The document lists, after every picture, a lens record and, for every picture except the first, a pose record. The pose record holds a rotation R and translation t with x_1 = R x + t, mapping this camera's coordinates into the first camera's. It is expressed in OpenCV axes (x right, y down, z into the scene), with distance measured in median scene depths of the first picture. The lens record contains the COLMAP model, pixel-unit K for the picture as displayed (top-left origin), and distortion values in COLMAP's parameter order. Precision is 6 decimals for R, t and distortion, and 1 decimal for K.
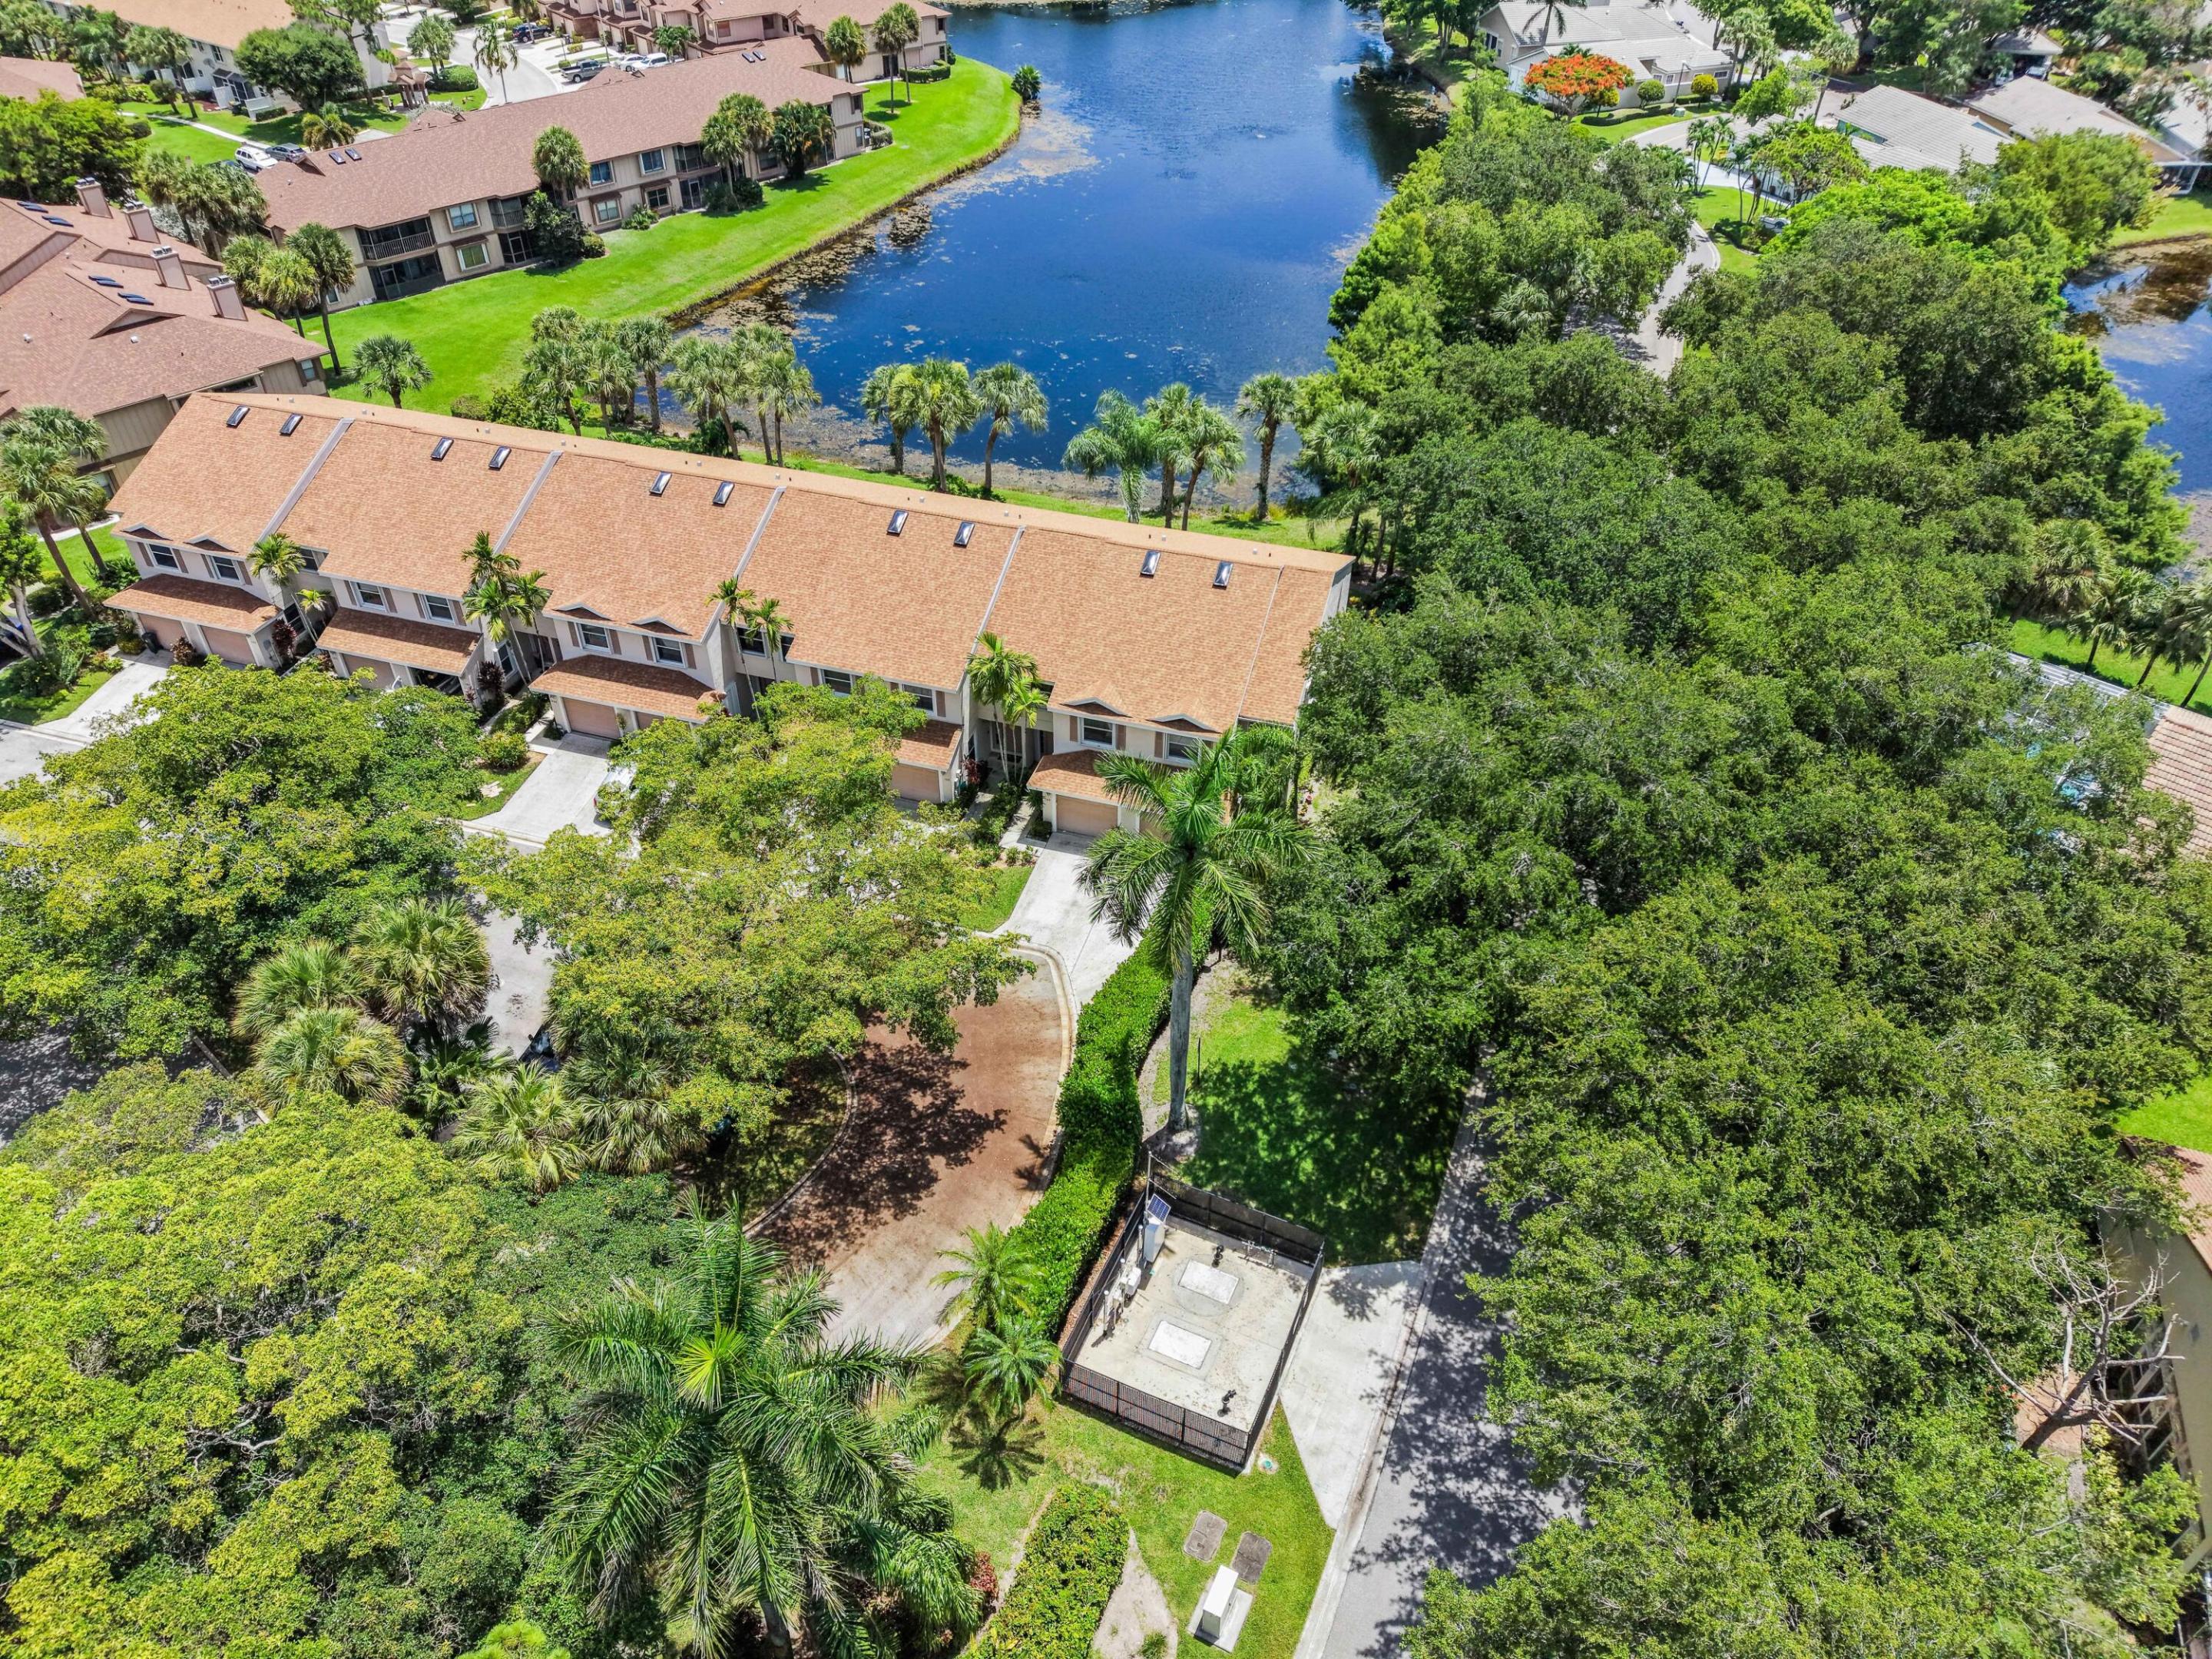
lens RADIAL K [[1509.1, 0, 1111.6], [0, 1509.1, 832.9], [0, 0, 1]] dist [0.093447, -0.107251]
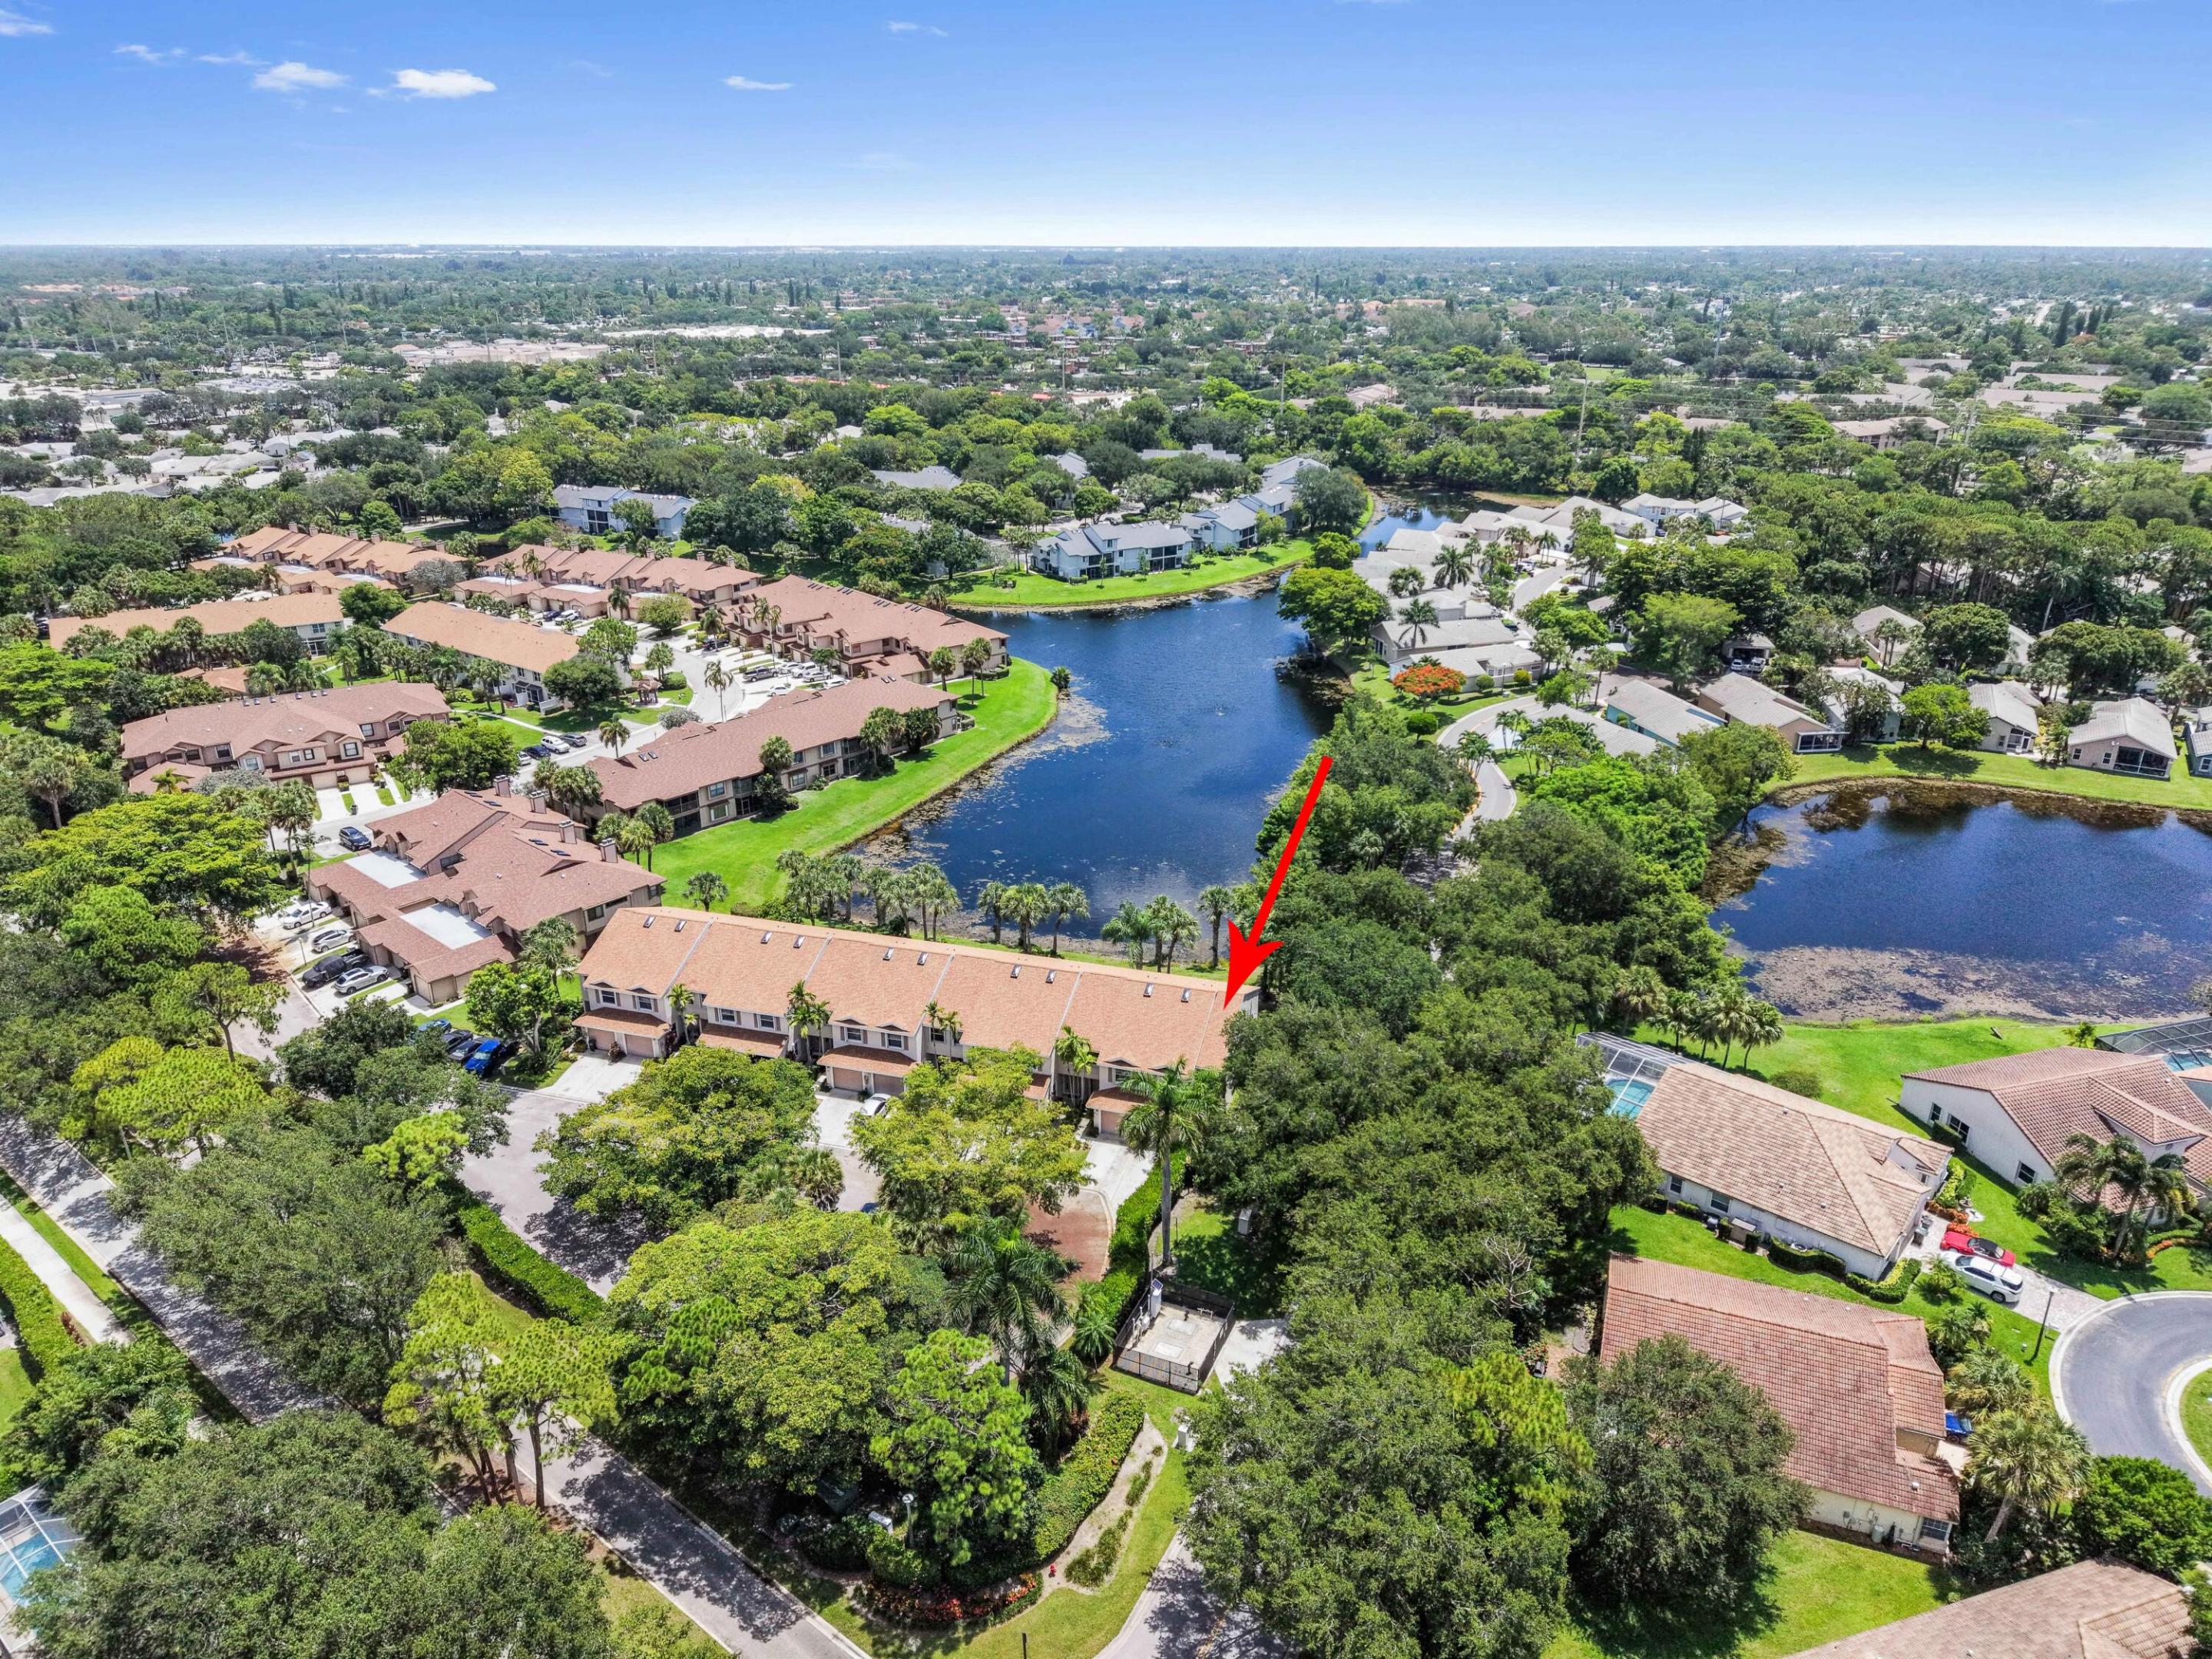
lens RADIAL K [[1509.1, 0, 1111.6], [0, 1509.1, 832.9], [0, 0, 1]] dist [0.093447, -0.107251]
pose [[0.999932, -0.011538, -0.001779, -0.011870], [0.010536, 0.957566, -0.288022, 0.135314], [0.005027, 0.287984, 0.957622, -0.663445]]
